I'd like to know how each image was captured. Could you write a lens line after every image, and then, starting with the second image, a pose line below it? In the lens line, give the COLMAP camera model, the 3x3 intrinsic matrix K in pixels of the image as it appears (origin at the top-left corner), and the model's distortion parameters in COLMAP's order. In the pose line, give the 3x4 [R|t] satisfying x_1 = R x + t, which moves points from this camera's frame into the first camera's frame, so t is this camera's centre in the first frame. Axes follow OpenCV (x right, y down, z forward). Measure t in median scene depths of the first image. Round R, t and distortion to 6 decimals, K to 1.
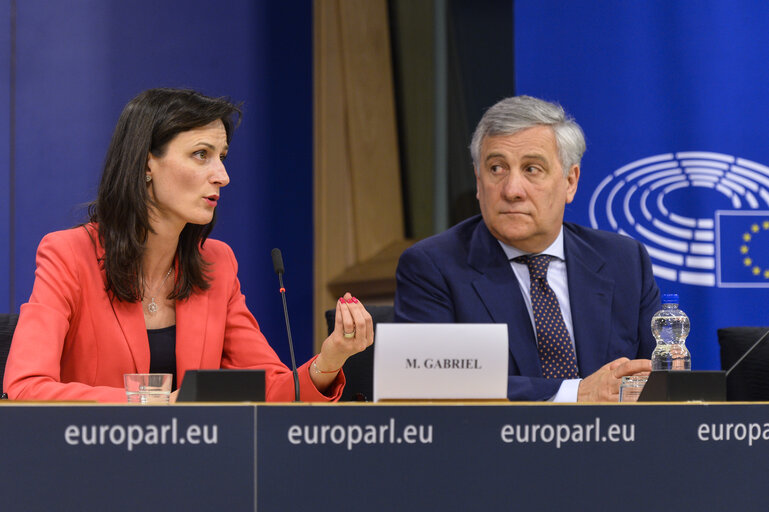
lens RADIAL K [[2834.4, 0, 384.5], [0, 2834.4, 256.0], [0, 0, 1]] dist [-0.239330, -2.168310]
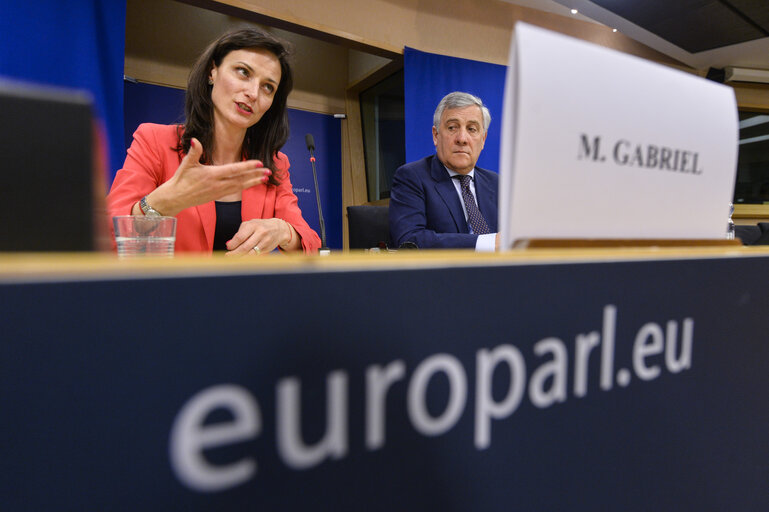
lens RADIAL K [[440.9, 0, 402.7], [0, 440.9, 265.0], [0, 0, 1]] dist [-0.013227, -0.000712]
pose [[0.993824, -0.014833, 0.109974, -0.022235], [0.005485, 0.996381, 0.084822, 0.048209], [-0.110834, -0.083695, 0.990309, 0.936133]]
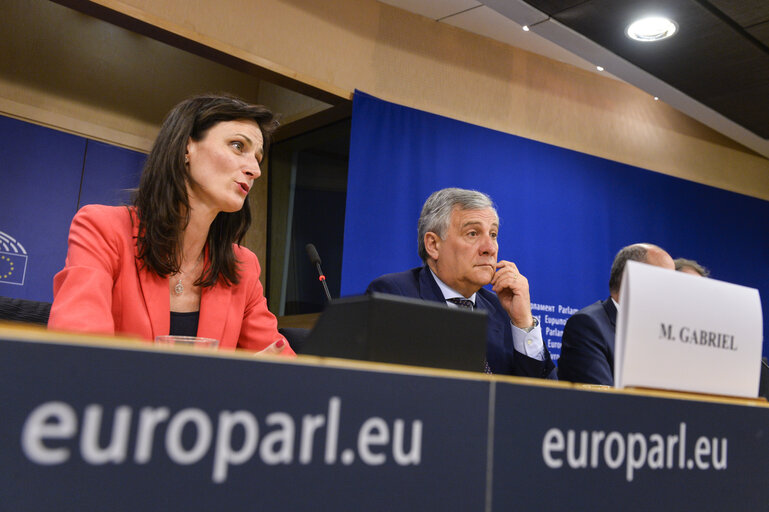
lens RADIAL K [[808.2, 0, 384.5], [0, 808.2, 256.0], [0, 0, 1]] dist [-0.003175, 0.013681]
pose [[0.968386, 0.101197, 0.228007, -0.090520], [-0.070742, 0.987901, -0.138010, 0.049858], [-0.239215, 0.117517, 0.963829, 0.838070]]
